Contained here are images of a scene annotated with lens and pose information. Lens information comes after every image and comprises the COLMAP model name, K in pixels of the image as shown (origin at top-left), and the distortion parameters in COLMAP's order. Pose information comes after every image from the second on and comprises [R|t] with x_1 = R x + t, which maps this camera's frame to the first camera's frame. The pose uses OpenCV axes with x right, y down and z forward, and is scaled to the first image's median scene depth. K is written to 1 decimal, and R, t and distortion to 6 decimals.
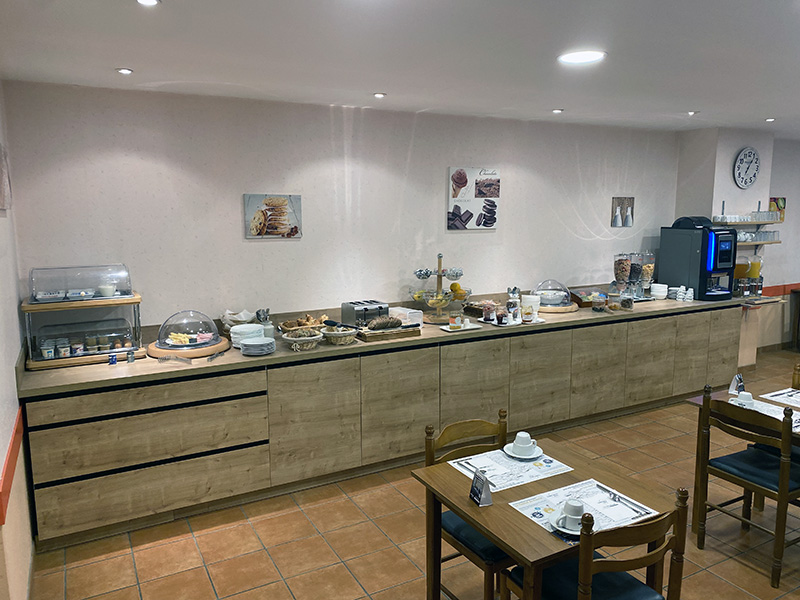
lens RADIAL K [[620.1, 0, 400.0], [0, 620.1, 300.0], [0, 0, 1]] dist [0.009411, -0.000508]
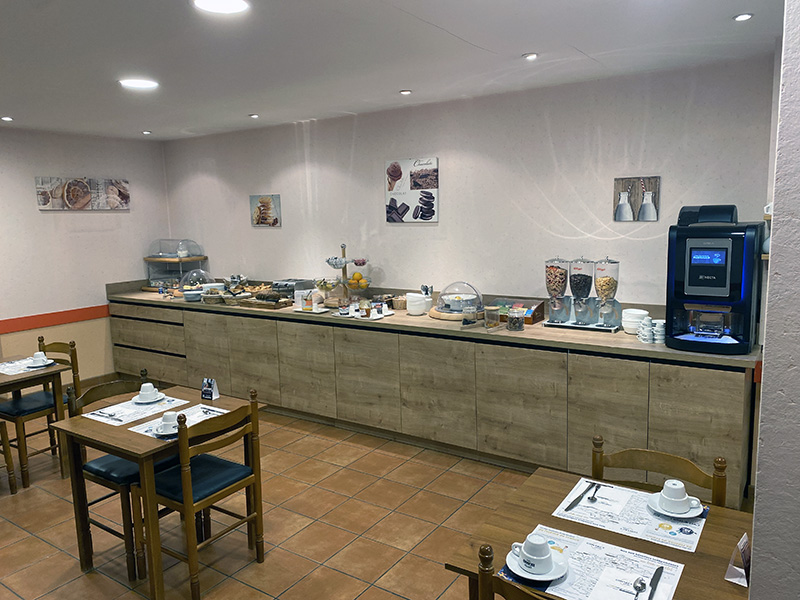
lens RADIAL K [[595.2, 0, 400.0], [0, 595.2, 300.0], [0, 0, 1]] dist [0.038971, -0.001130]
pose [[0.464102, 0.129768, -0.876224, 0.978471], [-0.104259, 0.990337, 0.091446, -0.077904], [0.879624, 0.048914, 0.473147, 0.555203]]
